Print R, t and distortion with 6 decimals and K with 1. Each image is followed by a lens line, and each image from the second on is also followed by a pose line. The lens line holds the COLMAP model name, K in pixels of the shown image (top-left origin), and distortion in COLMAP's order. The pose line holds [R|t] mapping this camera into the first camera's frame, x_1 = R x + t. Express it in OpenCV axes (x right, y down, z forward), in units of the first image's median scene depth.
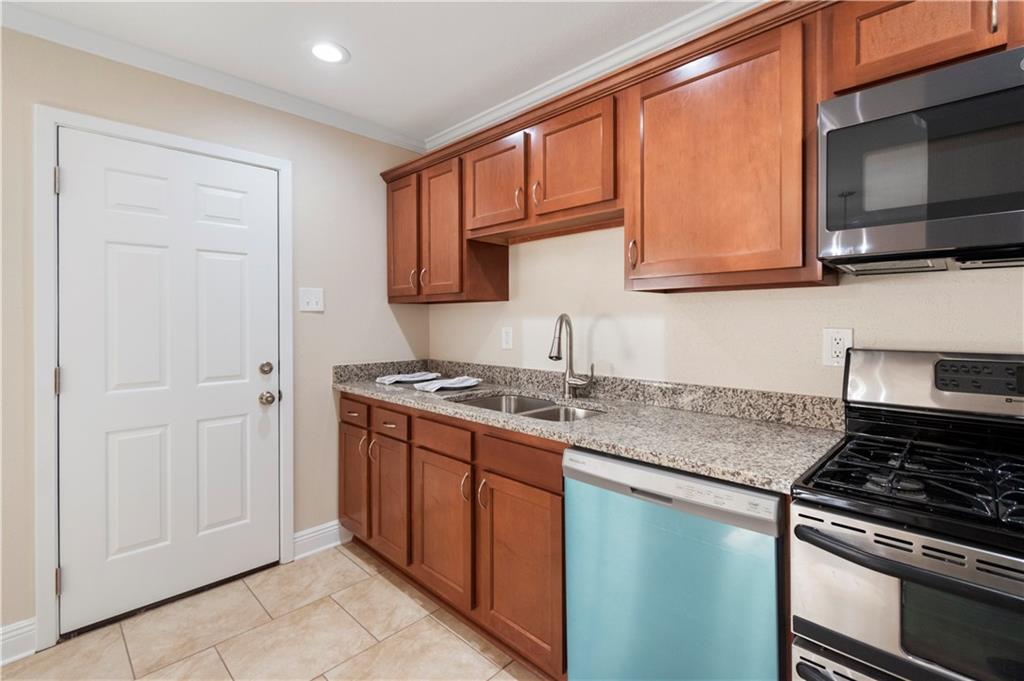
lens RADIAL K [[462.8, 0, 521.3], [0, 462.8, 320.1], [0, 0, 1]] dist [0.000428, -0.000805]
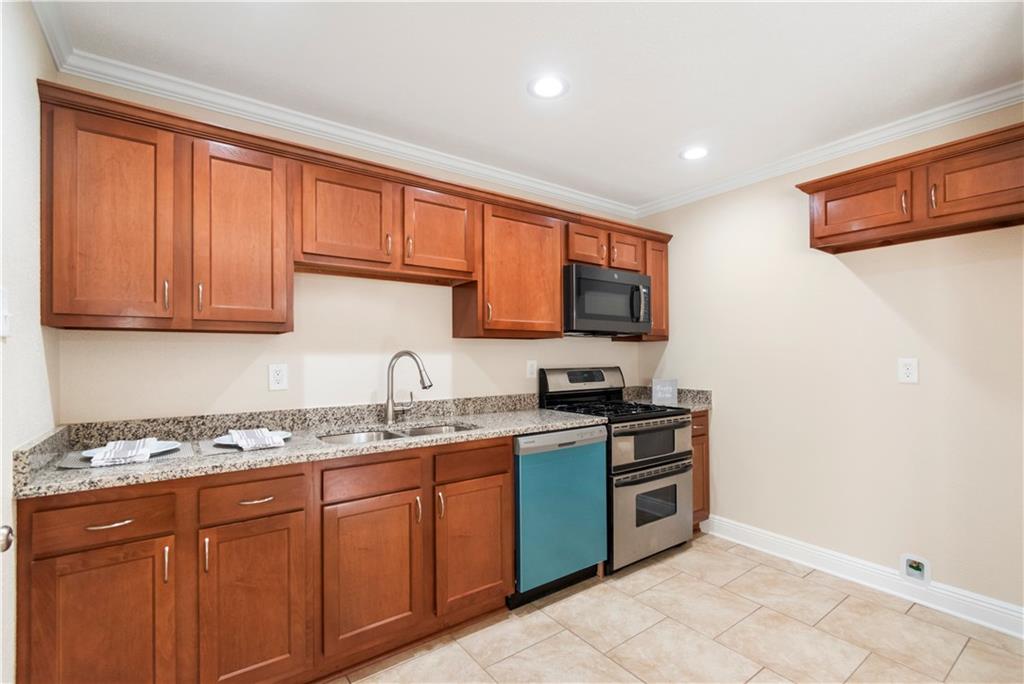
lens RADIAL K [[471.6, 0, 522.9], [0, 471.6, 350.7], [0, 0, 1]] dist [0.009683, -0.001827]
pose [[0.168228, 0.012257, 0.985672, -0.938083], [0.004557, 0.999902, -0.013211, 0.003007], [-0.985738, 0.006714, 0.168156, 0.455471]]
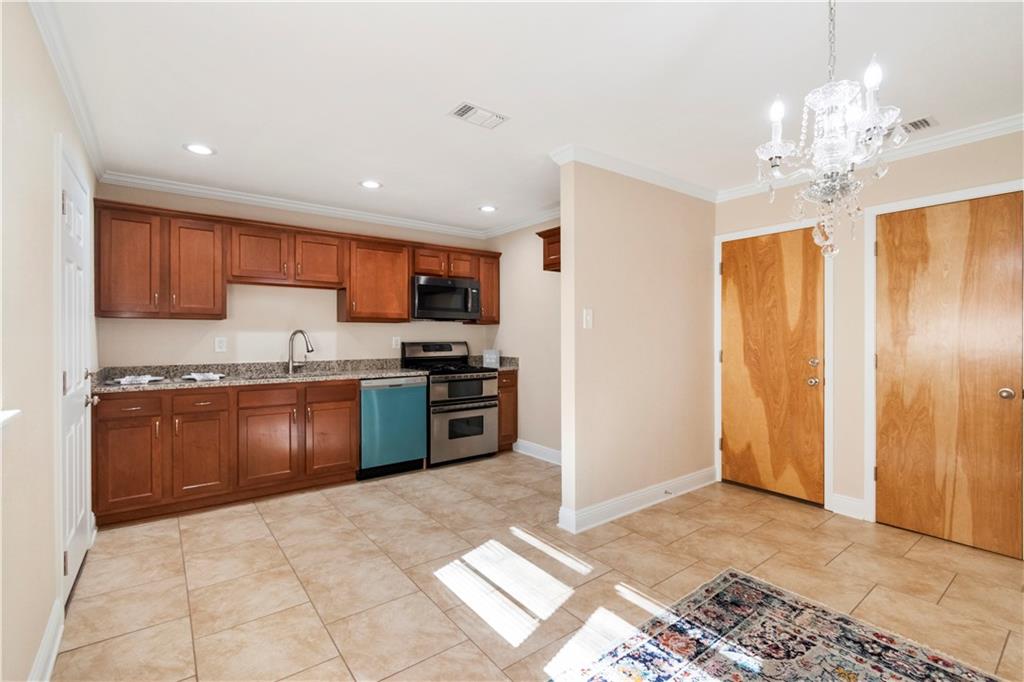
lens RADIAL K [[462.8, 0, 518.4], [0, 462.8, 337.6], [0, 0, 1]] dist [0.000428, -0.000805]
pose [[0.148140, -0.002298, 0.988964, -1.560203], [-0.002714, 0.999993, 0.002730, 0.010363], [-0.988963, -0.003088, 0.148132, -0.199637]]
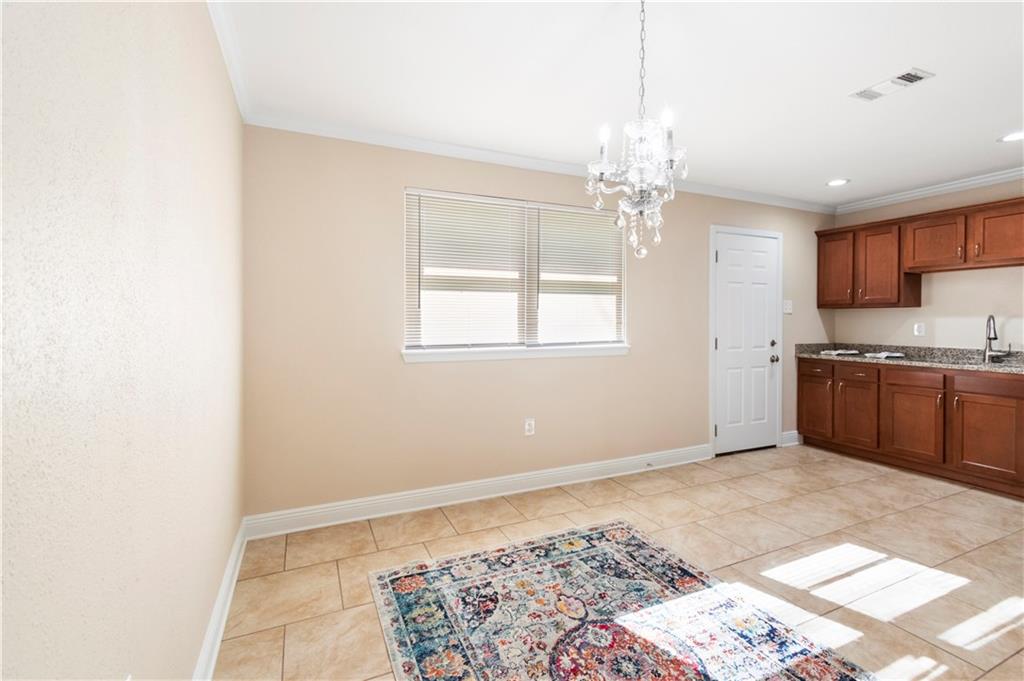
lens RADIAL K [[462.8, 0, 519.5], [0, 462.8, 324.0], [0, 0, 1]] dist [0.000428, -0.000805]
pose [[0.929682, 0.008600, -0.368262, -0.856711], [-0.005137, 0.999933, 0.010383, 0.010338], [0.368327, -0.007761, 0.929664, -1.217815]]
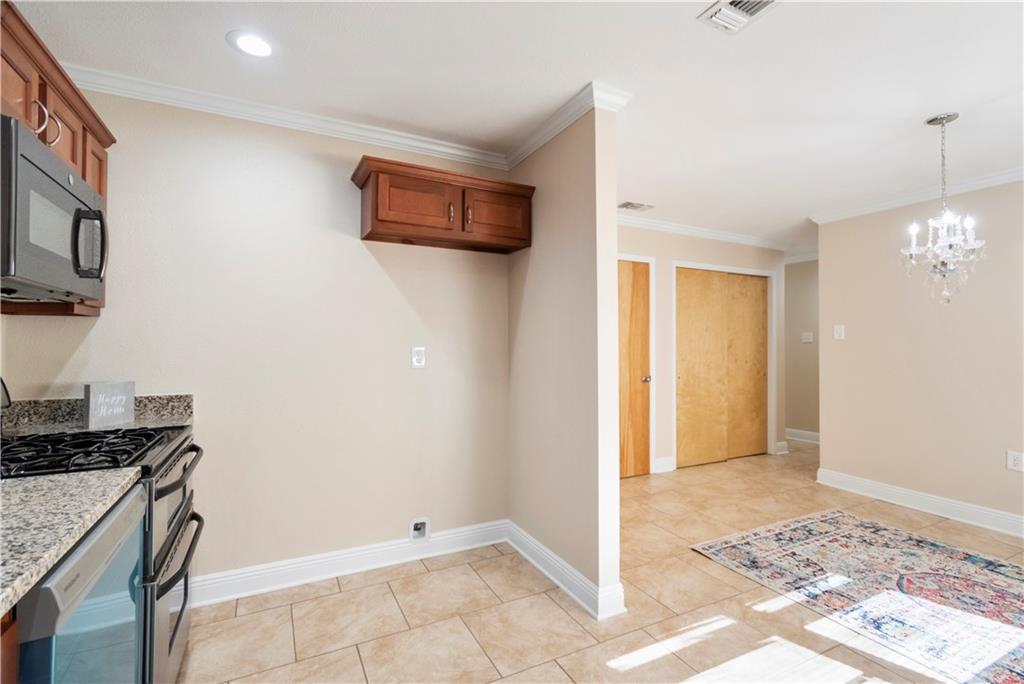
lens RADIAL K [[471.6, 0, 516.5], [0, 471.6, 333.9], [0, 0, 1]] dist [0.009683, -0.001827]
pose [[-0.947204, 0.008950, 0.320505, -0.362767], [0.001039, 0.999691, -0.024846, 0.007933], [-0.320628, -0.023202, -0.946921, 0.859028]]
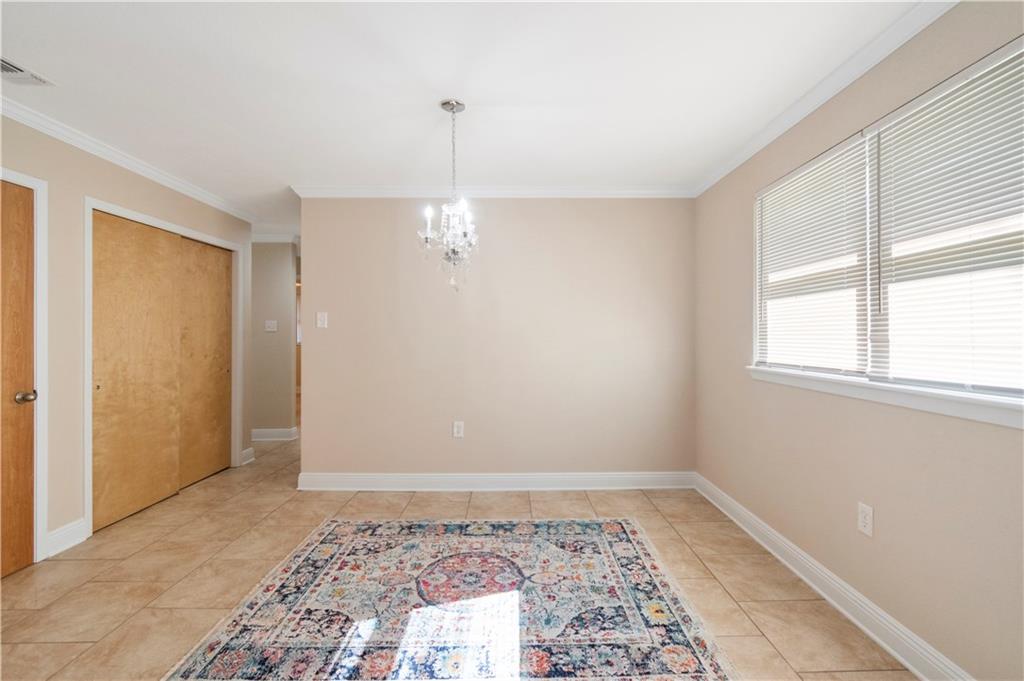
lens RADIAL K [[462.8, 0, 522.2], [0, 462.8, 332.5], [0, 0, 1]] dist [0.000428, -0.000805]
pose [[-0.712443, 0.005520, -0.701708, -0.309255], [0.006935, 0.999976, 0.000826, 0.005791], [0.701696, -0.004278, -0.712464, 0.372160]]
